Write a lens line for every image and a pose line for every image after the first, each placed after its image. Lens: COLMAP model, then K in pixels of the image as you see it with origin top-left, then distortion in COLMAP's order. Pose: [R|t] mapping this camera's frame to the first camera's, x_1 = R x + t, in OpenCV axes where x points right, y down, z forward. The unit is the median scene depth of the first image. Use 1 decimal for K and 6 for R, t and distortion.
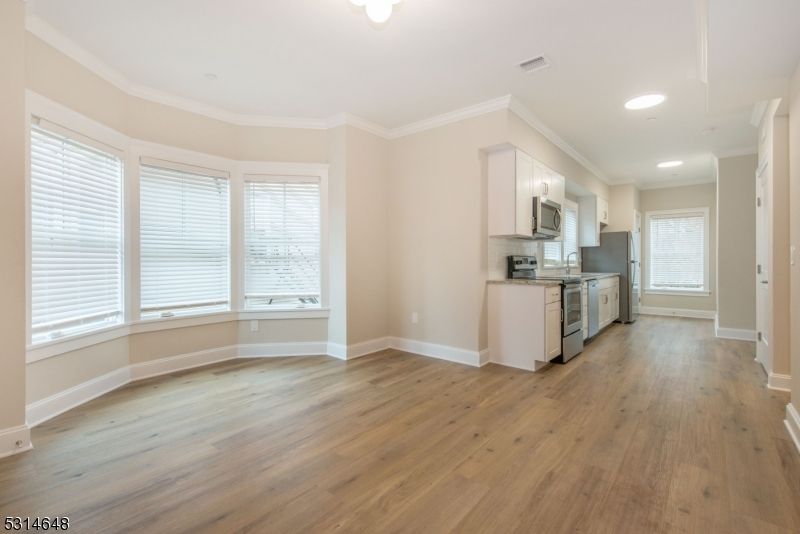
lens RADIAL K [[351.5, 0, 399.5], [0, 351.5, 261.5], [0, 0, 1]] dist [0.002056, 0.000201]
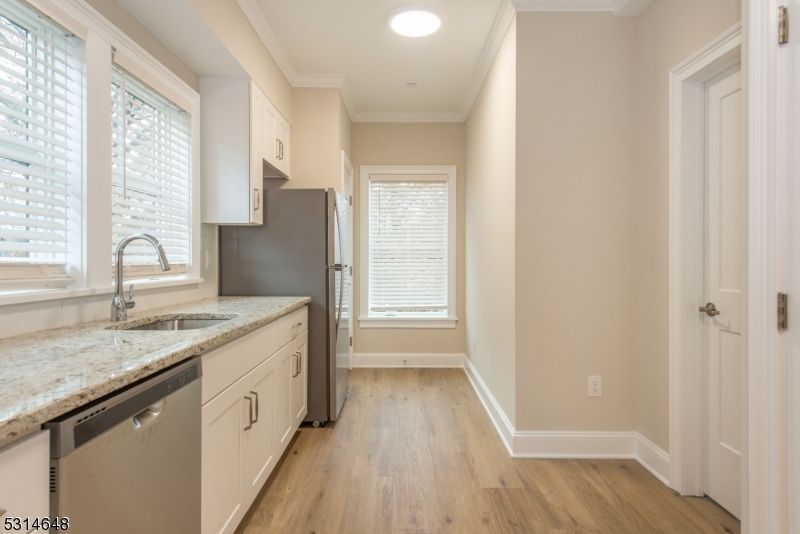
lens RADIAL K [[468.7, 0, 400.0], [0, 468.7, 267.0], [0, 0, 1]] dist [0.001175, -0.000527]
pose [[0.759795, -0.006526, 0.650130, 0.341989], [-0.000230, 0.999947, 0.010306, -0.004445], [-0.650163, -0.007980, 0.759753, 0.507335]]
